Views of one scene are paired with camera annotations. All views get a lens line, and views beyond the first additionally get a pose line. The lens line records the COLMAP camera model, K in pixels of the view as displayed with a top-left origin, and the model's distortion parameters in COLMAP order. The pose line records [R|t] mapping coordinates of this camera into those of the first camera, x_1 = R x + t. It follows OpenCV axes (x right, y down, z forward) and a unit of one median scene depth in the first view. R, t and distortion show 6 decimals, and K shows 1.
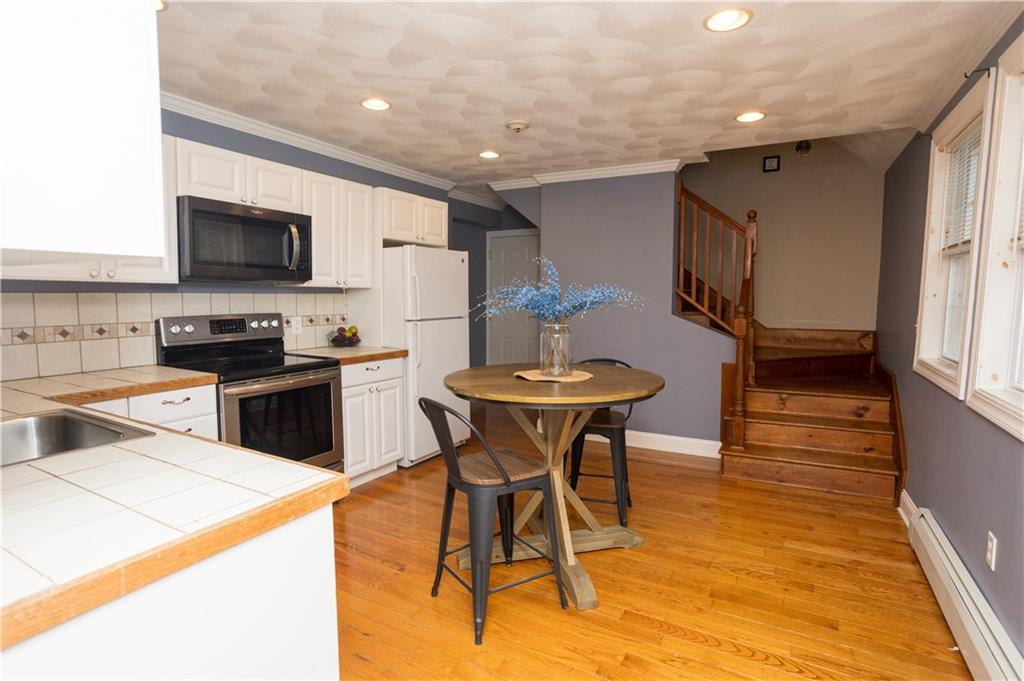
lens RADIAL K [[501.8, 0, 544.7], [0, 501.8, 334.5], [0, 0, 1]] dist [-0.047168, 0.028801]
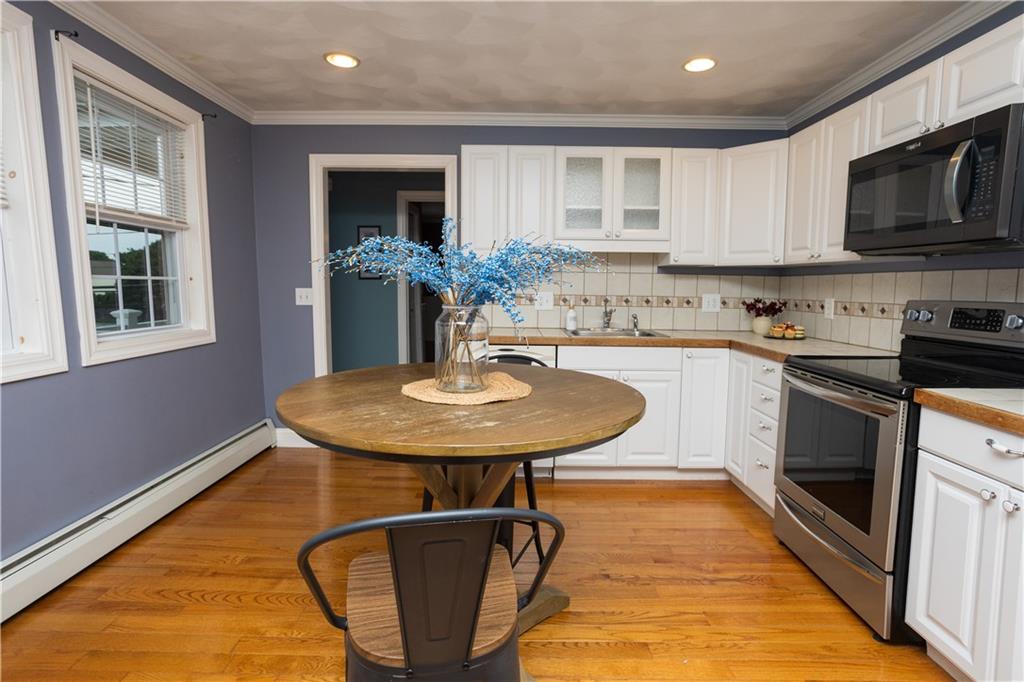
lens RADIAL K [[501.8, 0, 517.9], [0, 501.8, 336.5], [0, 0, 1]] dist [-0.047168, 0.028801]
pose [[-0.871000, 0.039229, -0.489714, 0.203909], [-0.050507, 0.984375, 0.168687, -0.071896], [0.488679, 0.171660, -0.855409, 1.235450]]
